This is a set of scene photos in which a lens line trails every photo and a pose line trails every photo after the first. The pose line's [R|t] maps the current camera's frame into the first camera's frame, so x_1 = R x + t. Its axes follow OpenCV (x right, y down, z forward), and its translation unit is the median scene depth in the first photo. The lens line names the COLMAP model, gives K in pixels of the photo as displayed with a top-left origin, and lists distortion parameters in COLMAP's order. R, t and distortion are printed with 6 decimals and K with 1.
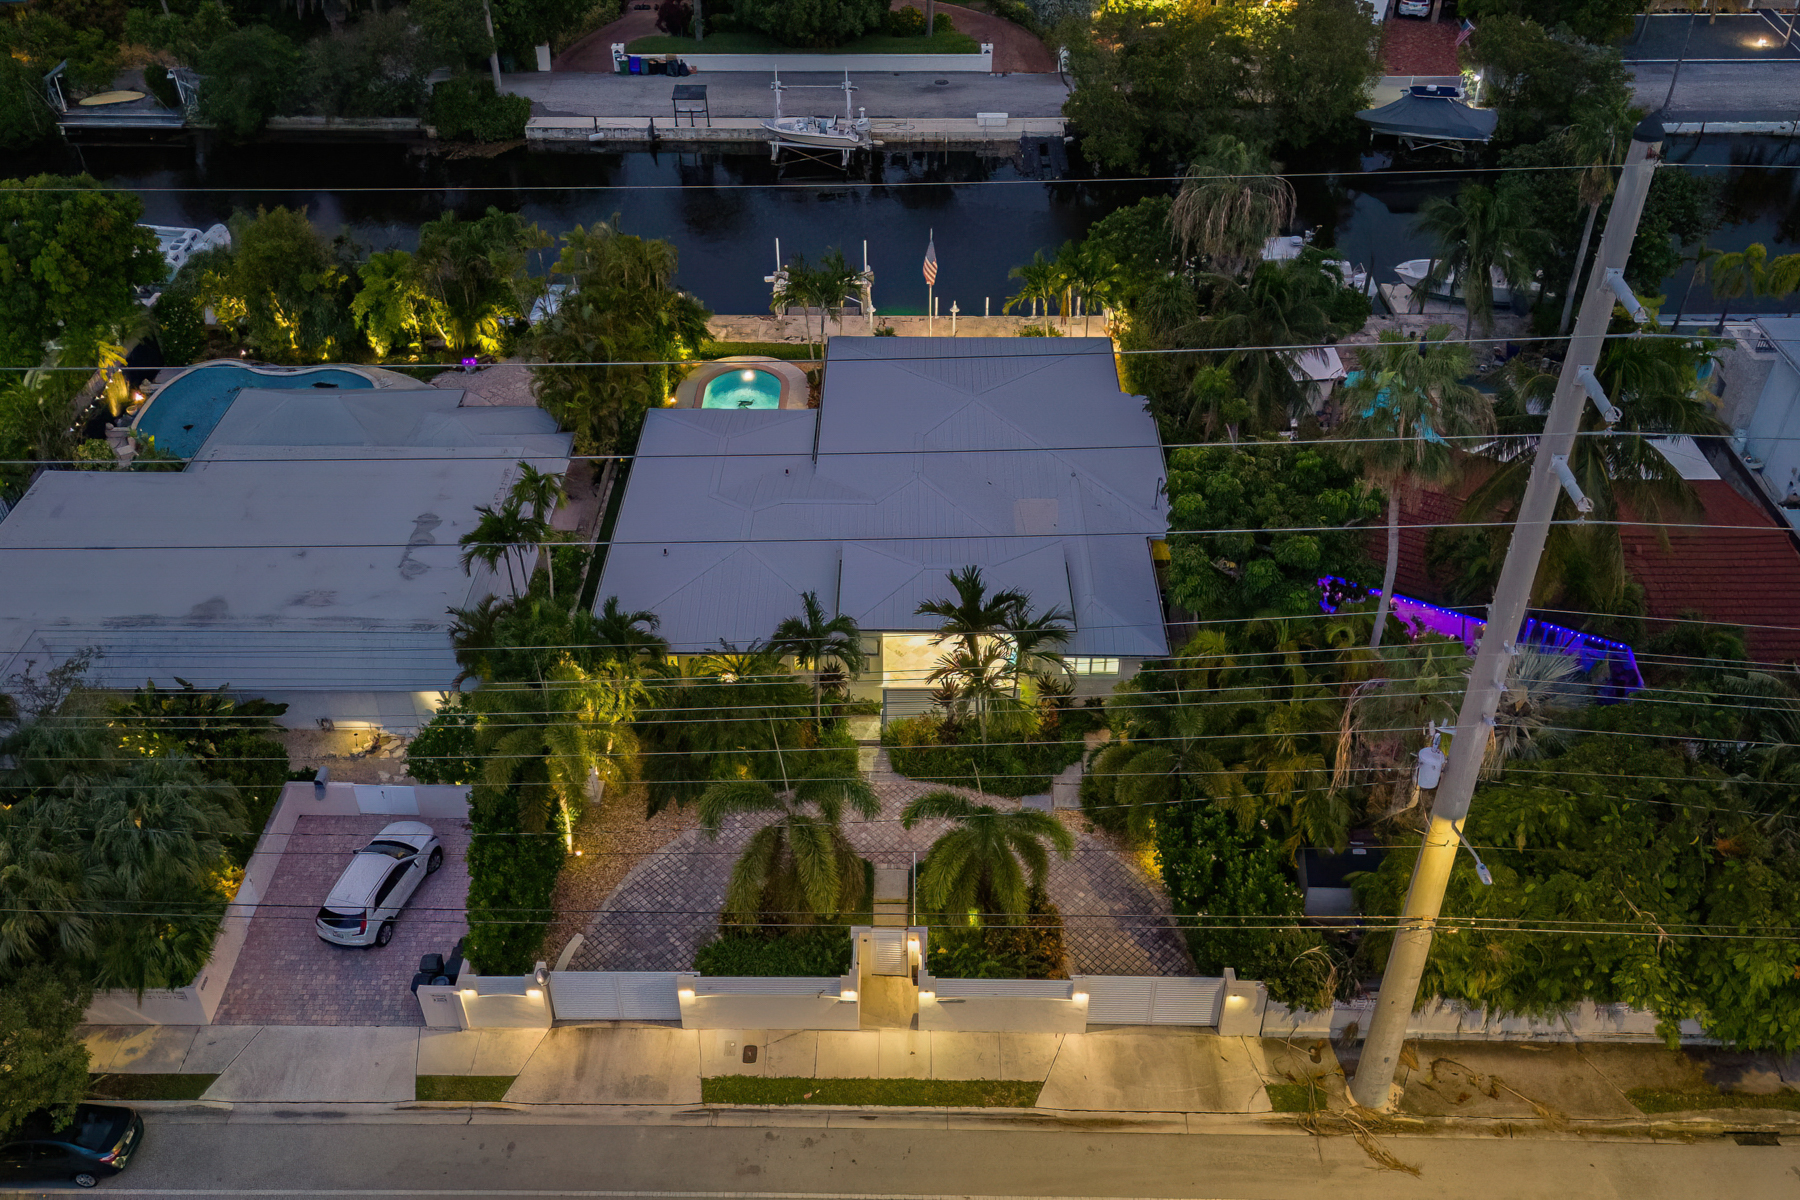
lens RADIAL K [[1601.1, 0, 899.4], [0, 1601.1, 558.0], [0, 0, 1]] dist [0.039049, -0.000121]
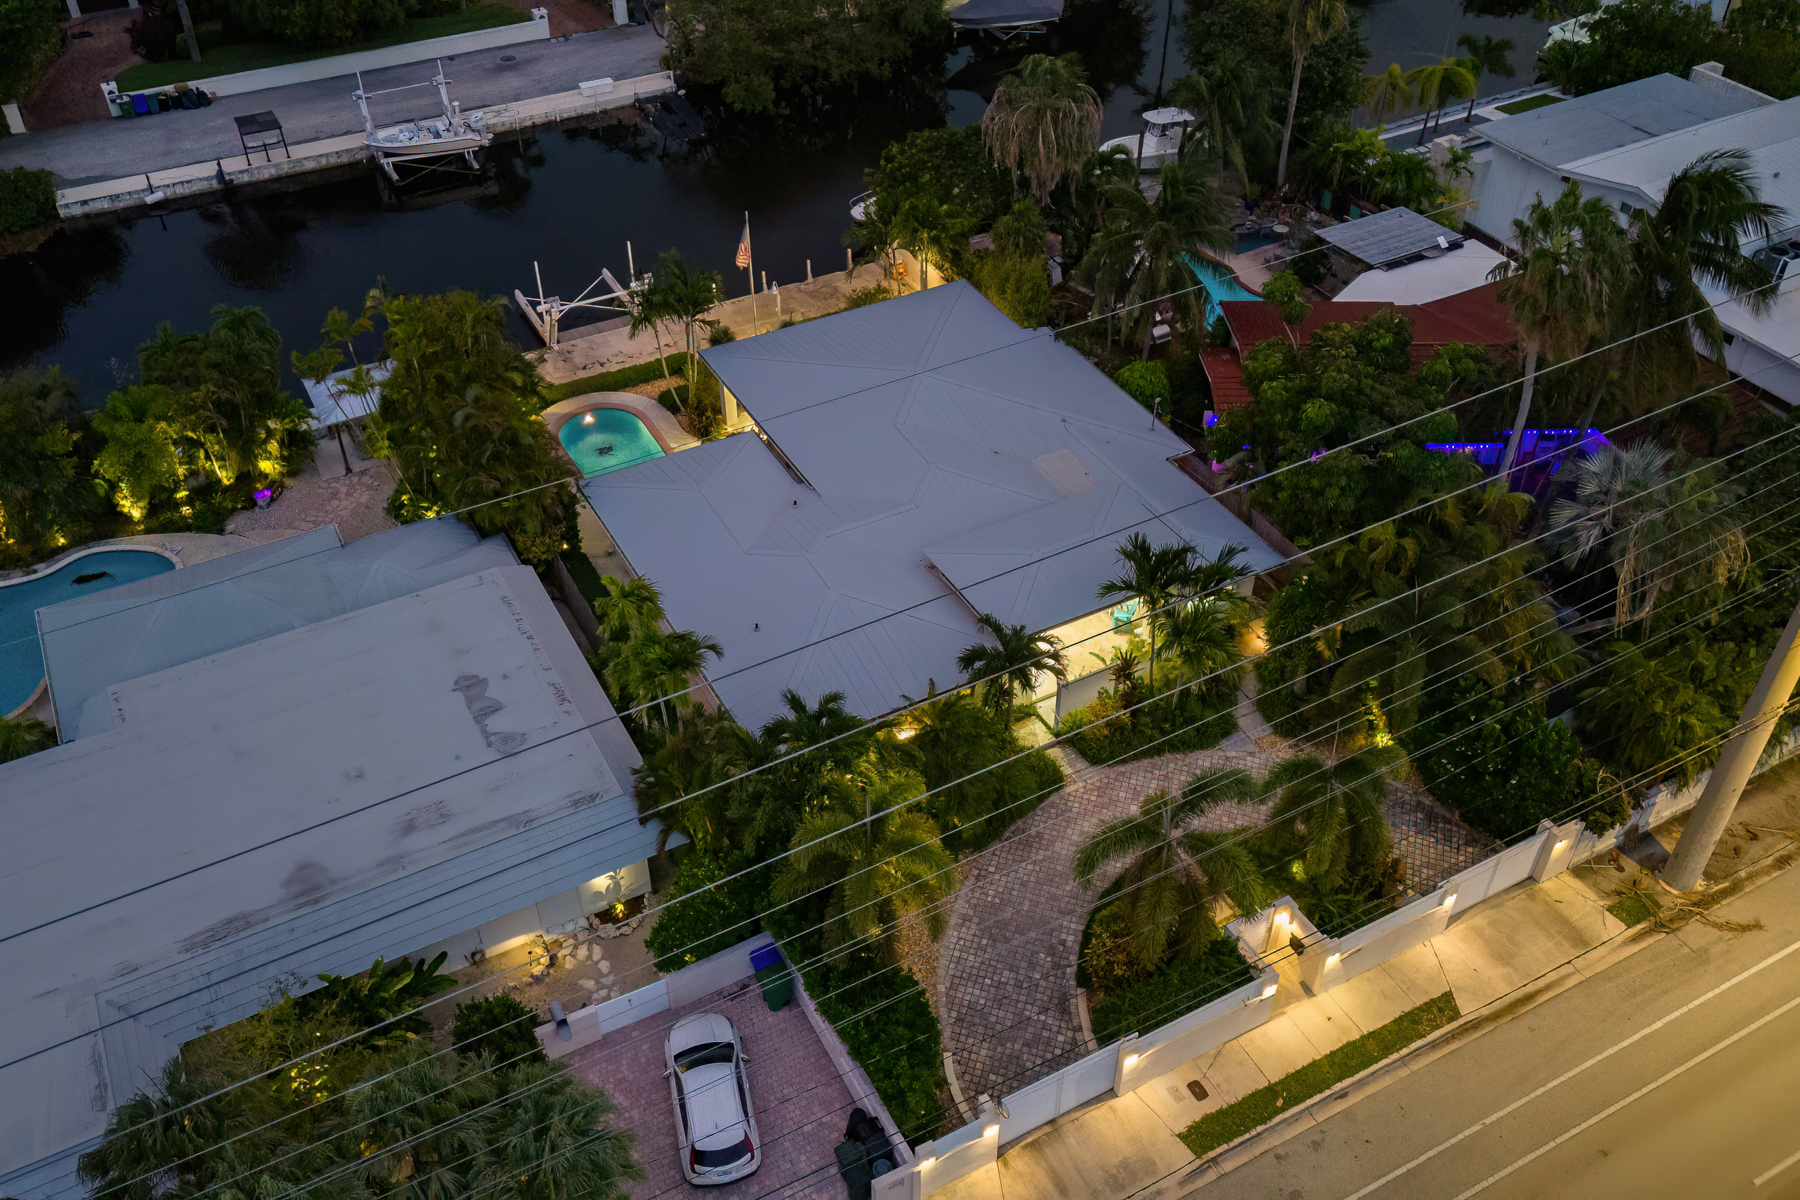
lens RADIAL K [[1601.1, 0, 899.4], [0, 1601.1, 558.0], [0, 0, 1]] dist [0.039049, -0.000121]
pose [[0.871349, -0.304918, 0.384417, -0.422508], [0.286890, 0.952193, 0.104988, -0.114797], [-0.398052, 0.018805, 0.917170, 0.158933]]
